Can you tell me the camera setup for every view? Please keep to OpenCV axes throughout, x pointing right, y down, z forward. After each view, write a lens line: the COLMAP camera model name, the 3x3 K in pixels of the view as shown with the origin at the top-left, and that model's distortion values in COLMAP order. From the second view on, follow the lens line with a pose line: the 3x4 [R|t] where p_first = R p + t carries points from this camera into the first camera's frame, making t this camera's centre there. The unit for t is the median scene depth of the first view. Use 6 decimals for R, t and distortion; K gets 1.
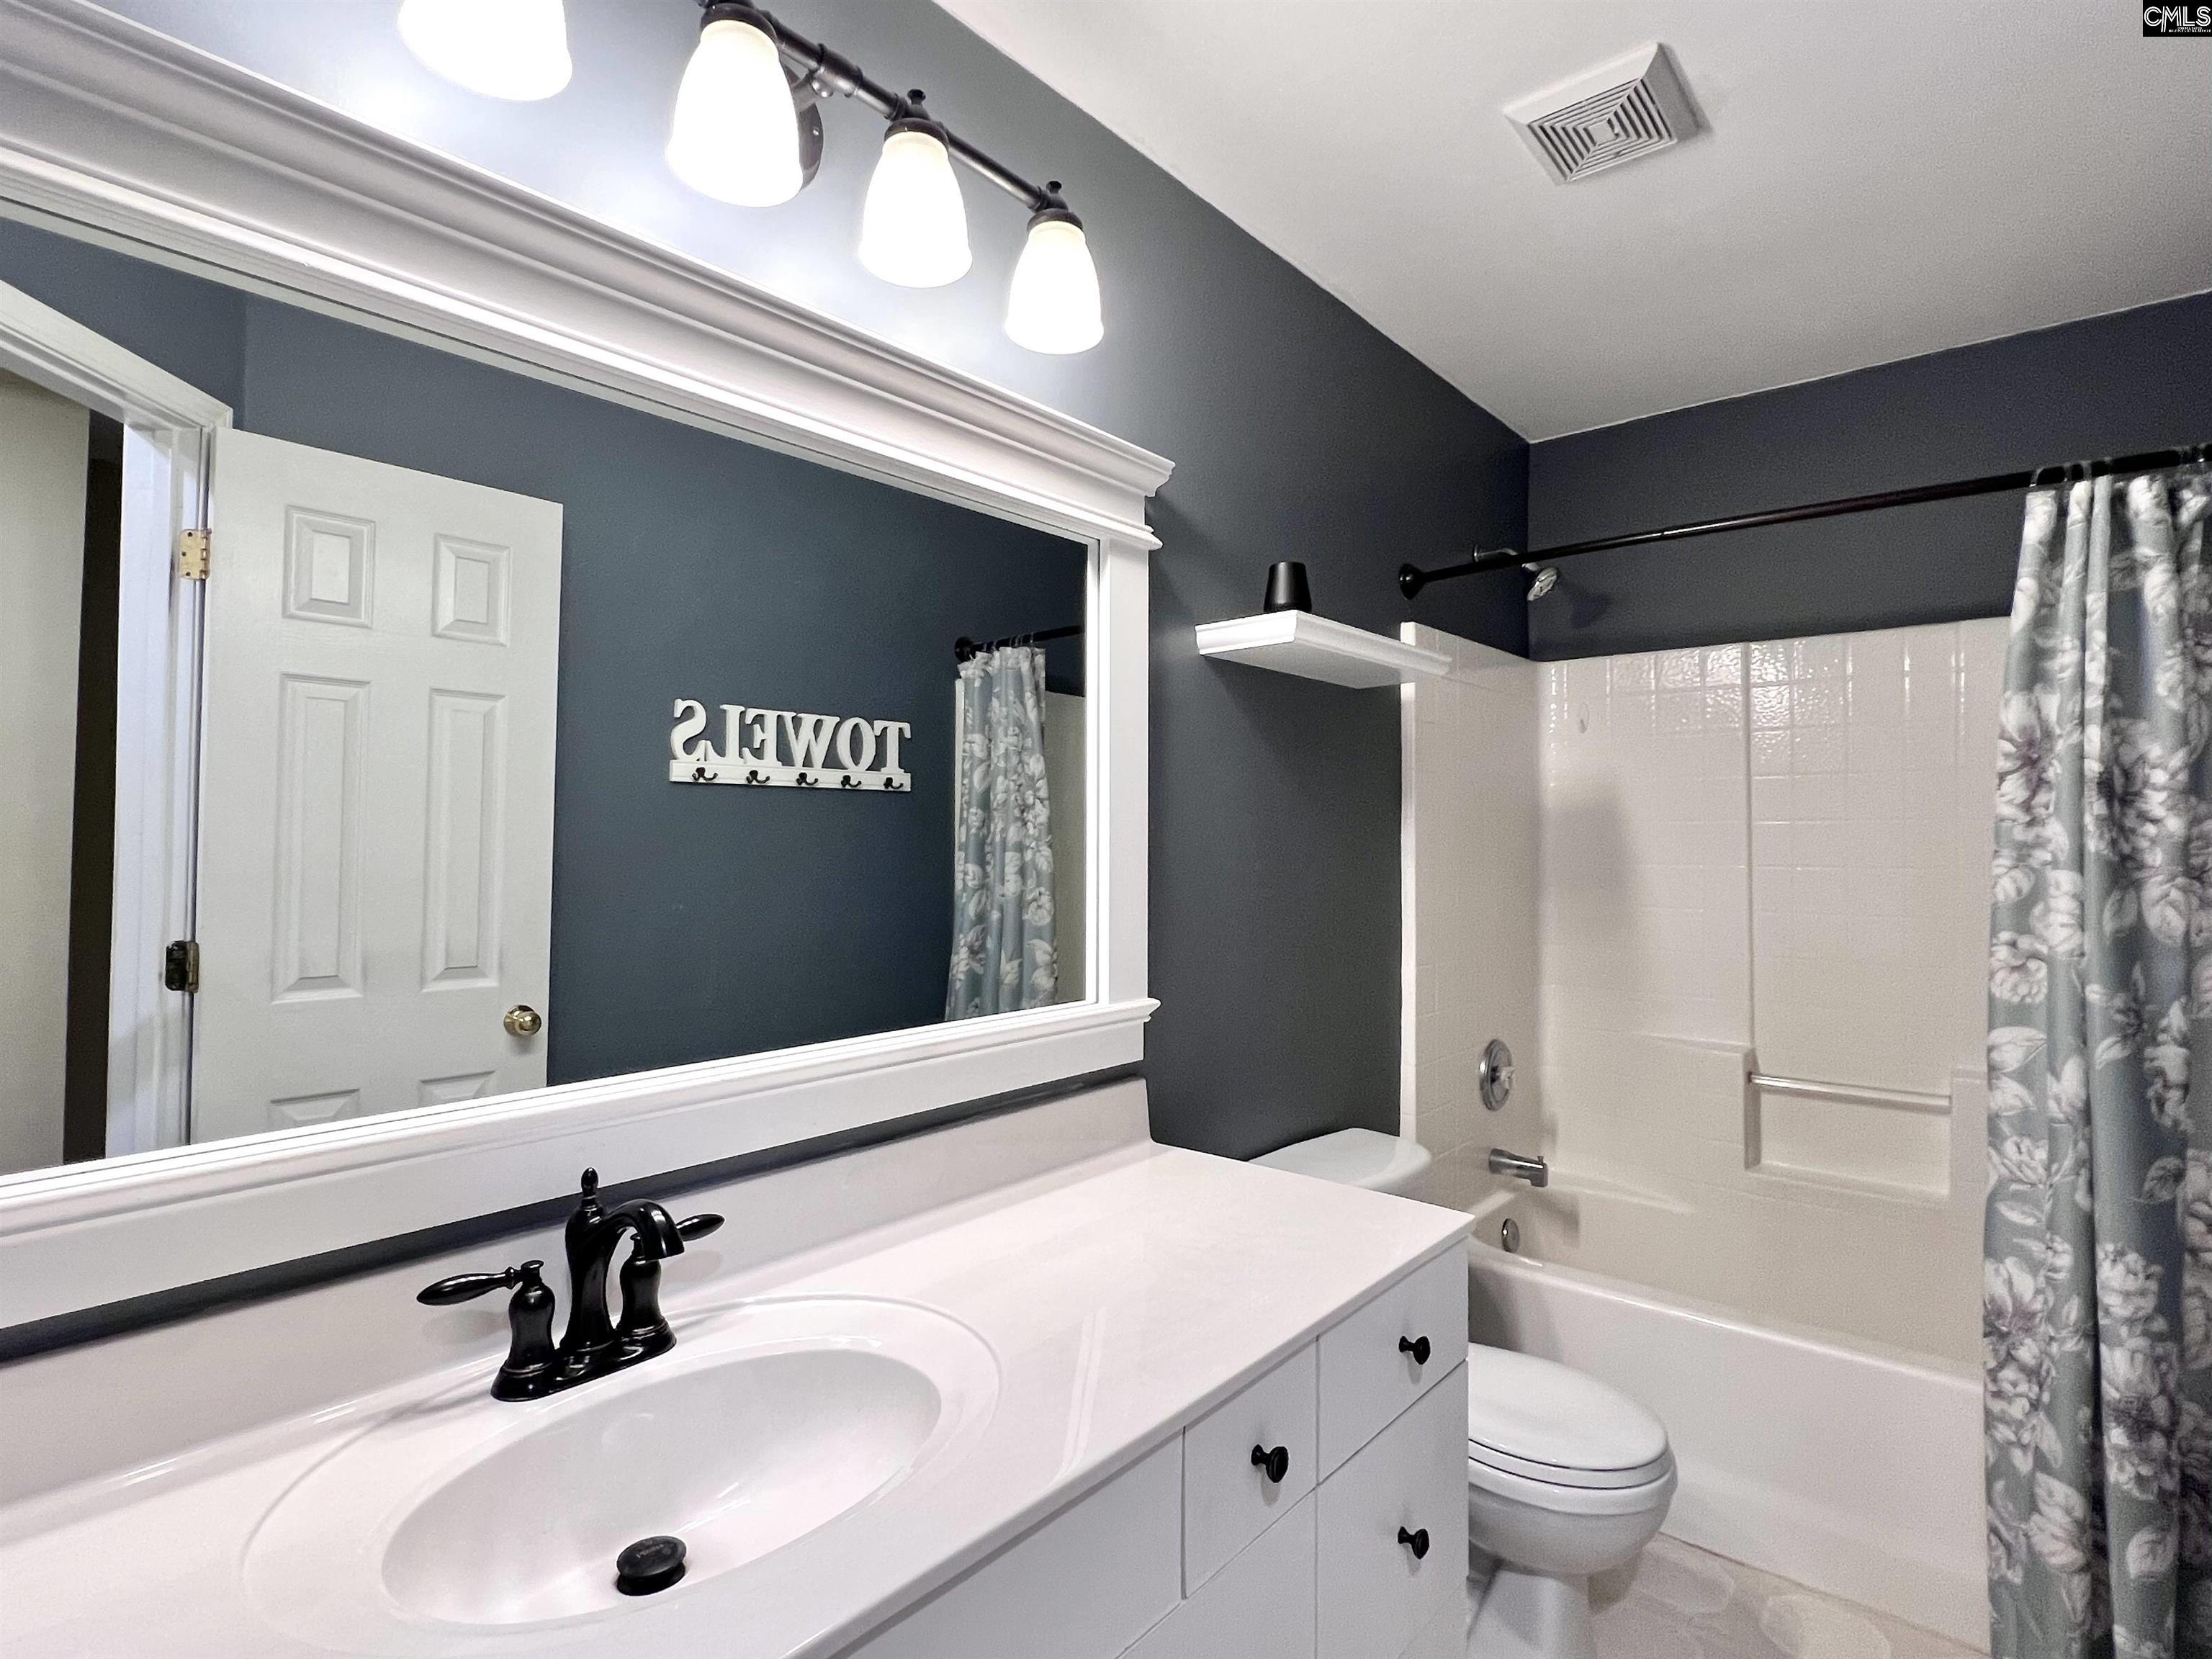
lens RADIAL K [[1116.5, 0, 1103.6], [0, 1116.5, 829.1], [0, 0, 1]] dist [-0.002379, 0.000513]
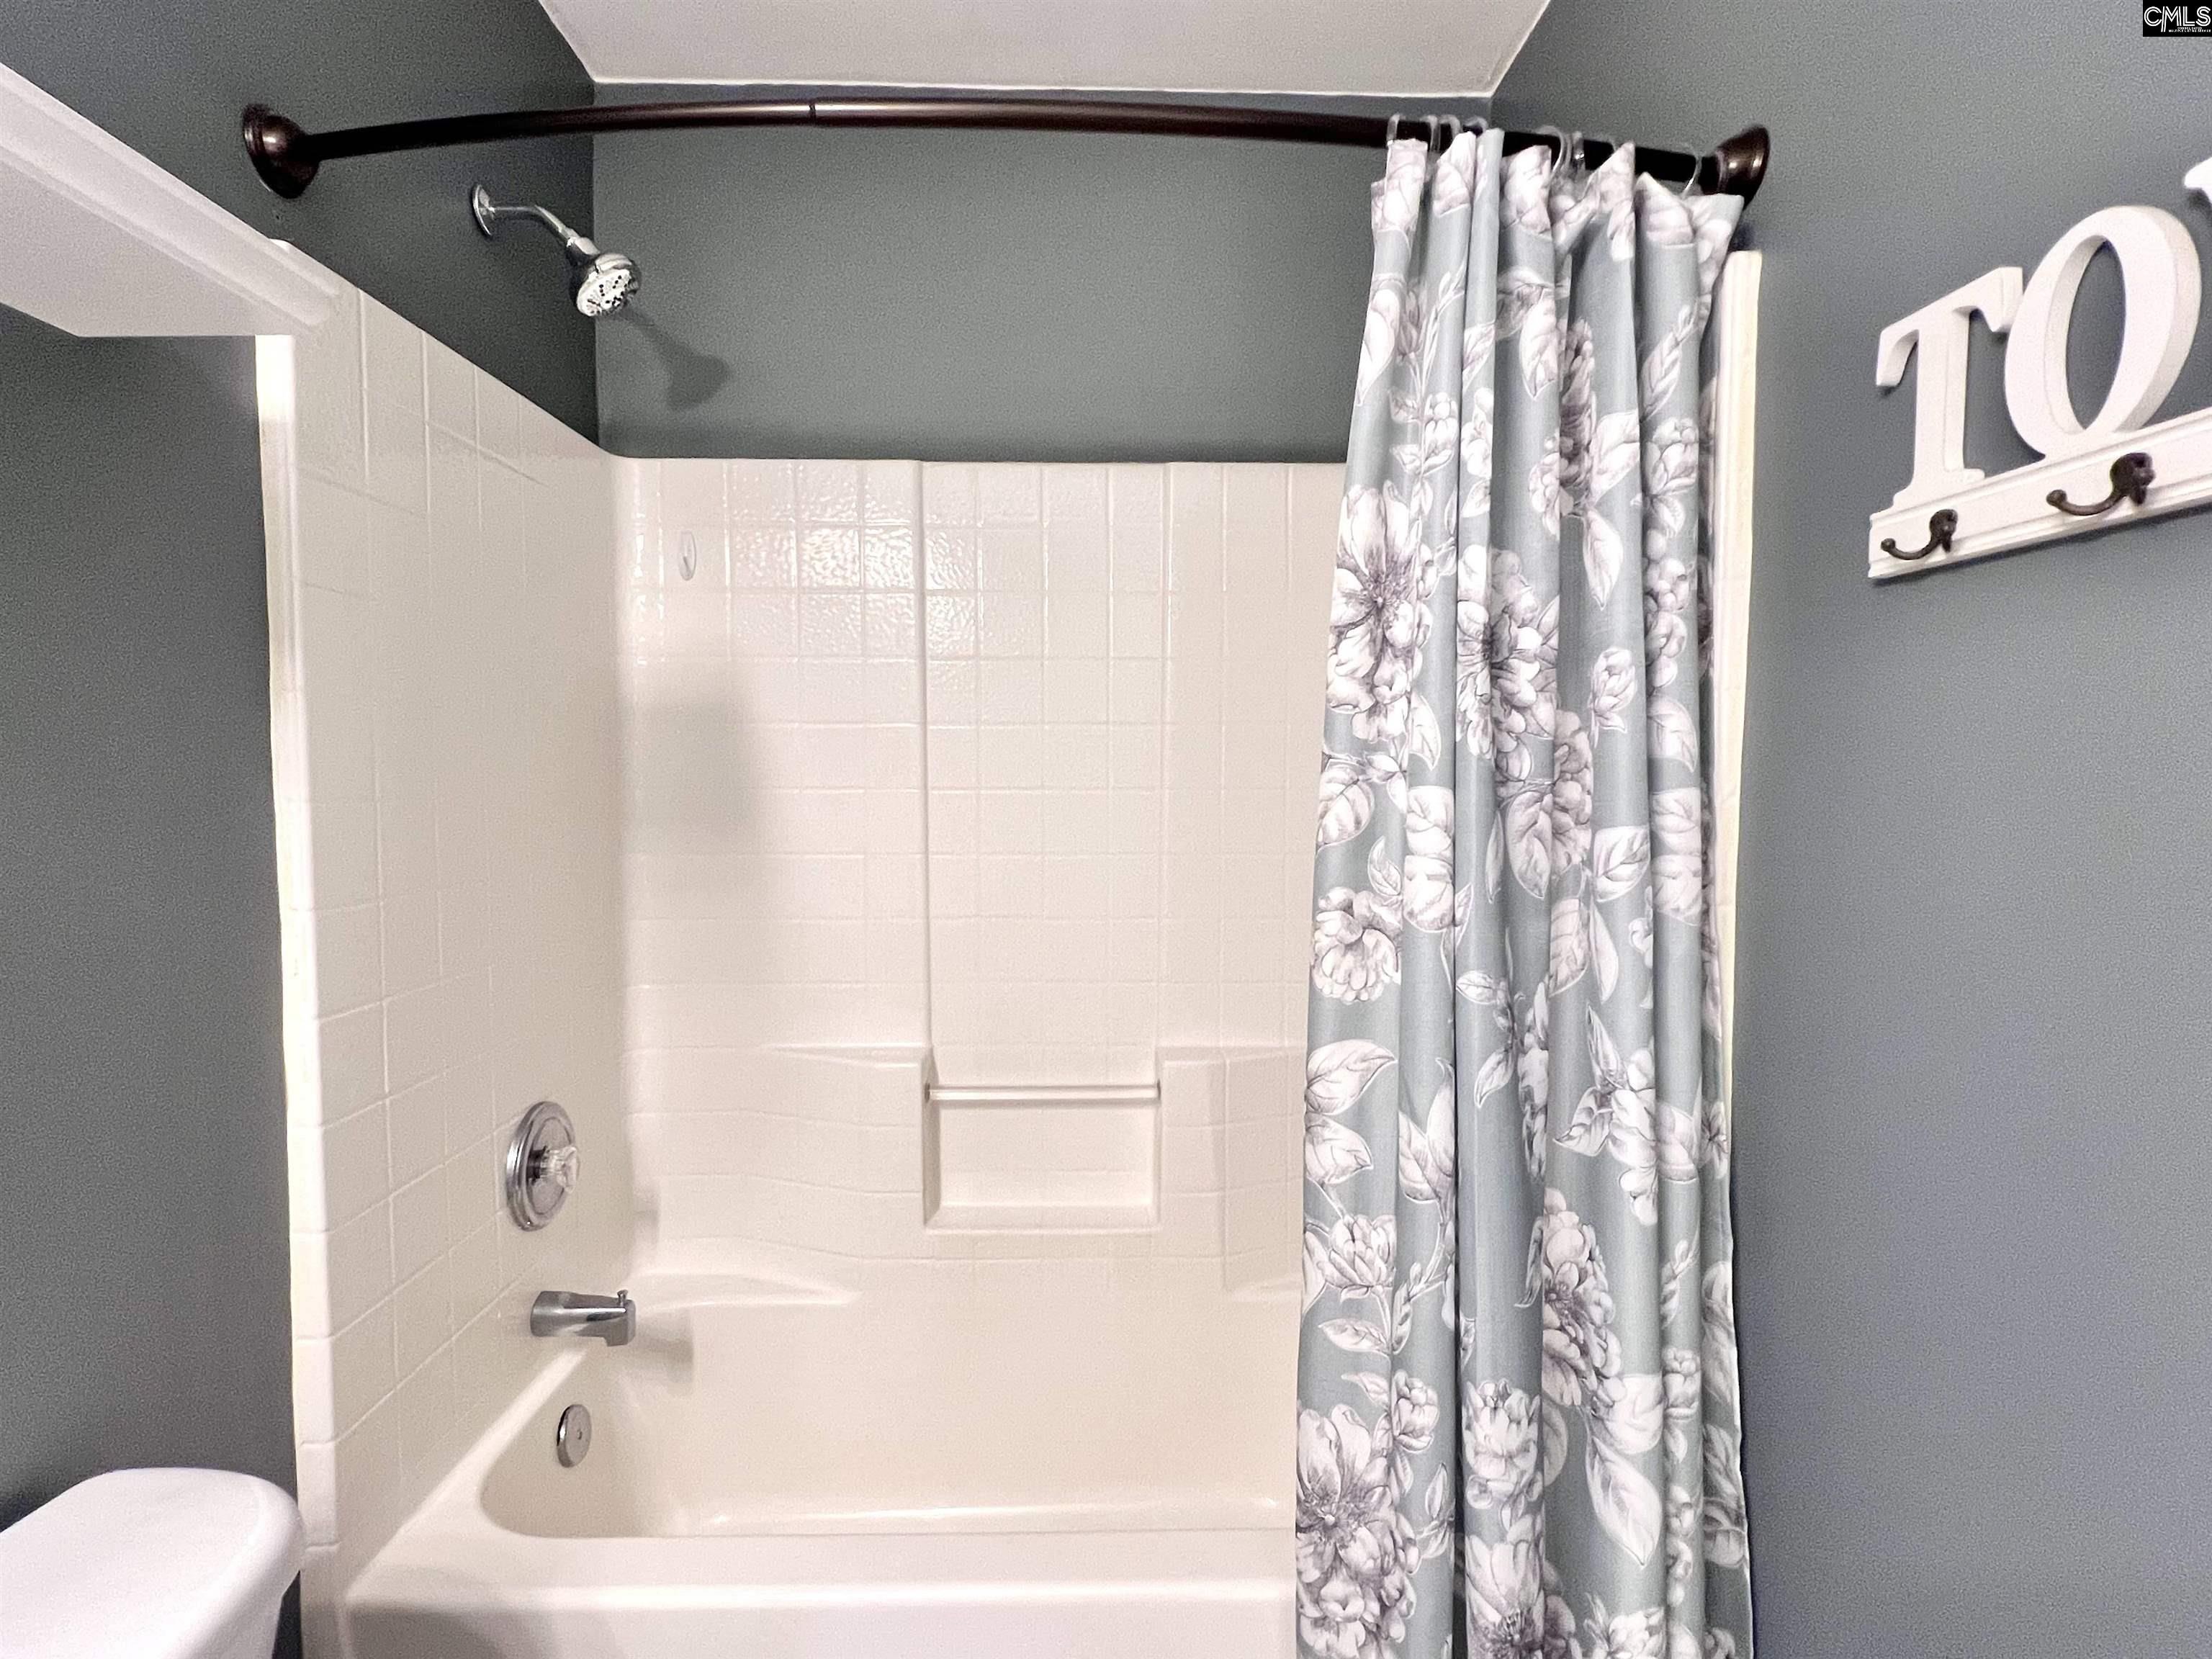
lens RADIAL K [[1116.5, 0, 1103.6], [0, 1116.5, 829.1], [0, 0, 1]] dist [-0.002379, 0.000513]
pose [[0.742433, -0.037737, 0.668856, 0.308494], [-0.006400, 0.997967, 0.063409, 0.021851], [-0.669889, -0.051357, 0.740683, 0.641713]]
